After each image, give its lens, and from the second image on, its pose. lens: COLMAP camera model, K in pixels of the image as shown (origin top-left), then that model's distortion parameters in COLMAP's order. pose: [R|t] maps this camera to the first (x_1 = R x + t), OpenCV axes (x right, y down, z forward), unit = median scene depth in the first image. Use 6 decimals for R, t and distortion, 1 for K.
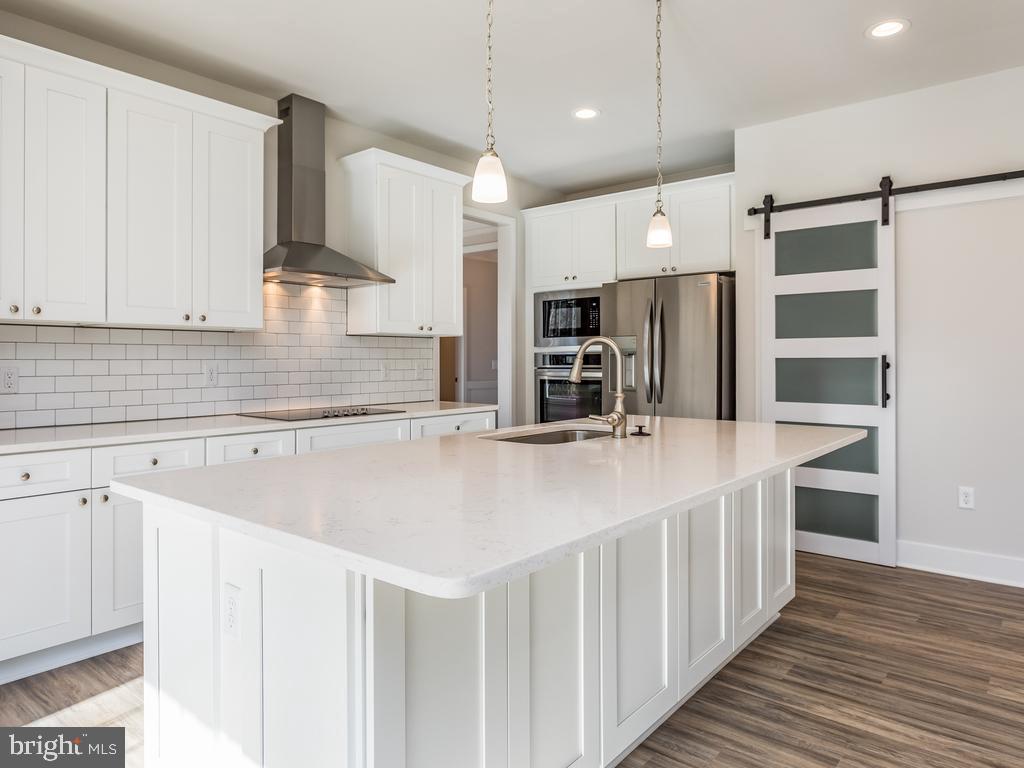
lens RADIAL K [[656.0, 0, 511.9], [0, 656.0, 360.9], [0, 0, 1]] dist [-0.012458, -0.000139]
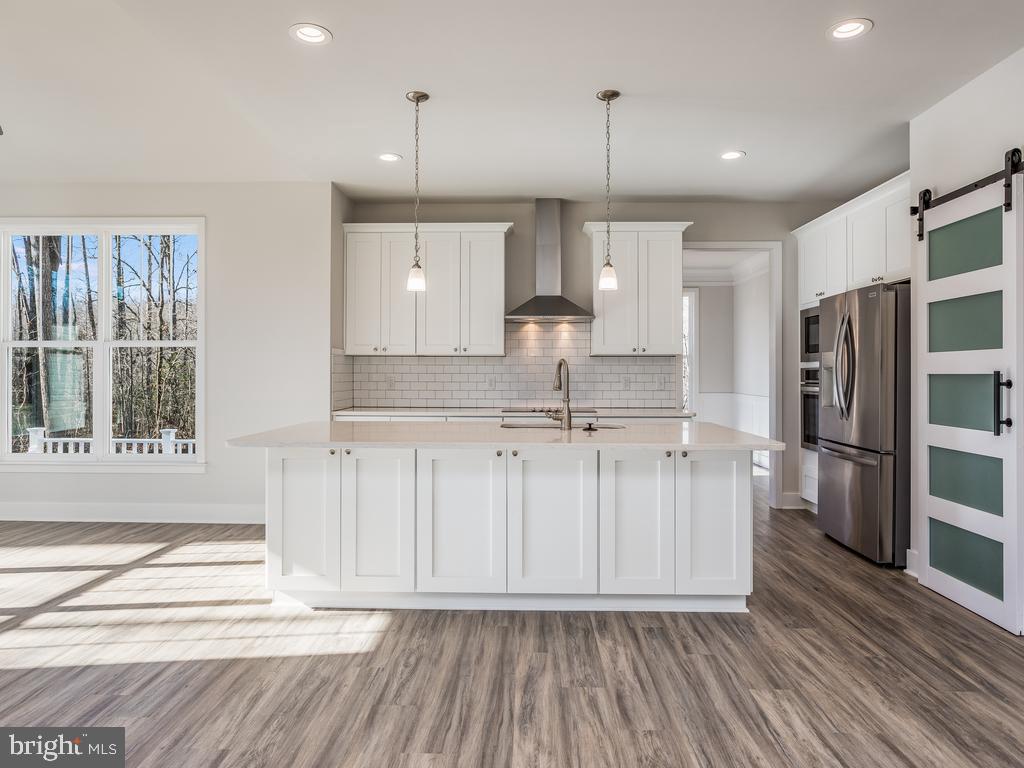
lens RADIAL K [[656.0, 0, 511.9], [0, 656.0, 360.9], [0, 0, 1]] dist [-0.012458, -0.000139]
pose [[0.622956, -0.011686, -0.782170, 0.766123], [-0.004323, 0.999822, -0.018380, -0.003236], [0.782245, 0.014831, 0.622794, 0.011334]]
